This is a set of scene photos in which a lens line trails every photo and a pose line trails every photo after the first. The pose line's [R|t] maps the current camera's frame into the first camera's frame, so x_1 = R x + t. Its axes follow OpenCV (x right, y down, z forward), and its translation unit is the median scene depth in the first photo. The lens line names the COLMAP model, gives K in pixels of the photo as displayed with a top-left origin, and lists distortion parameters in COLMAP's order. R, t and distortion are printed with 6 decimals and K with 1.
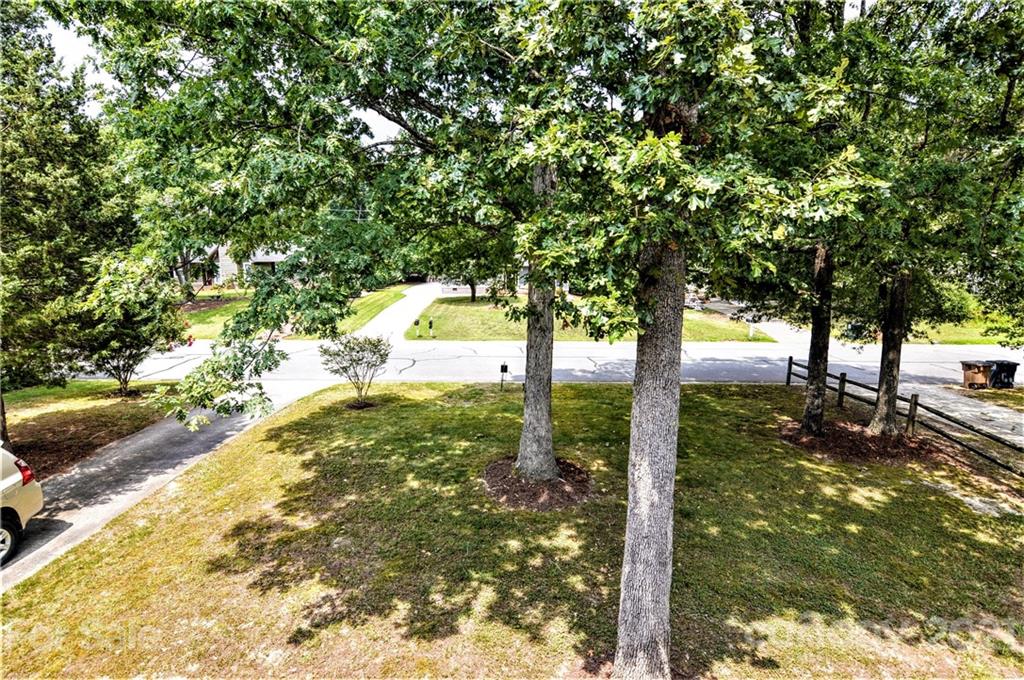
lens RADIAL K [[520.6, 0, 510.1], [0, 520.6, 345.9], [0, 0, 1]] dist [-0.011711, -0.001679]
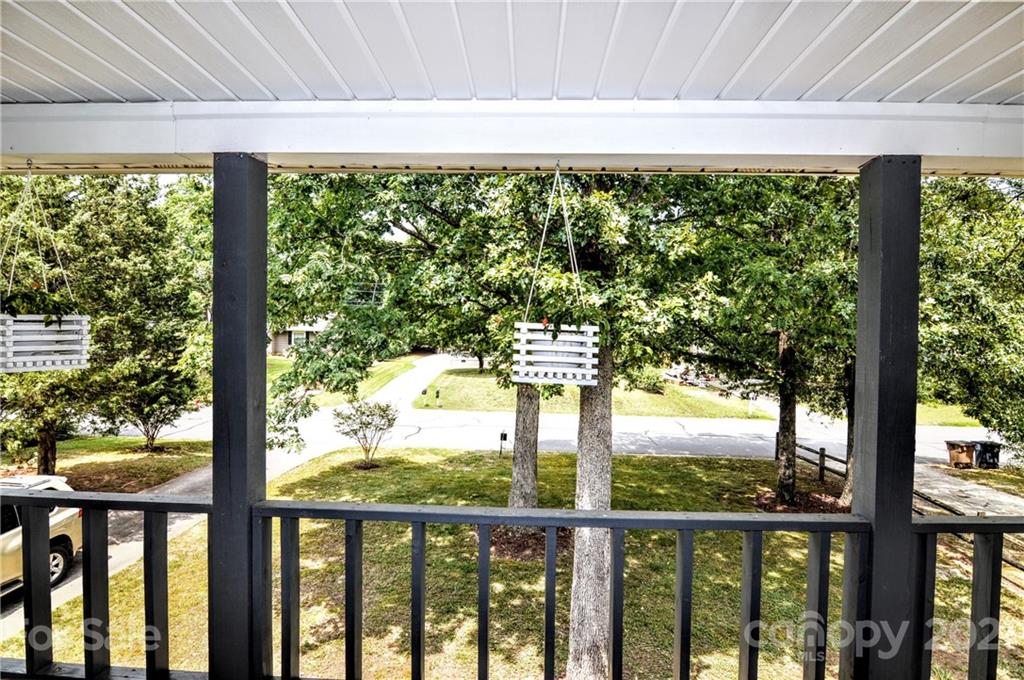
lens RADIAL K [[520.6, 0, 510.1], [0, 520.6, 345.9], [0, 0, 1]] dist [-0.011711, -0.001679]
pose [[0.999548, 0.023123, -0.019192, 0.036605], [-0.025579, 0.989891, -0.139502, 0.017460], [0.015772, 0.139930, 0.990036, -0.152162]]
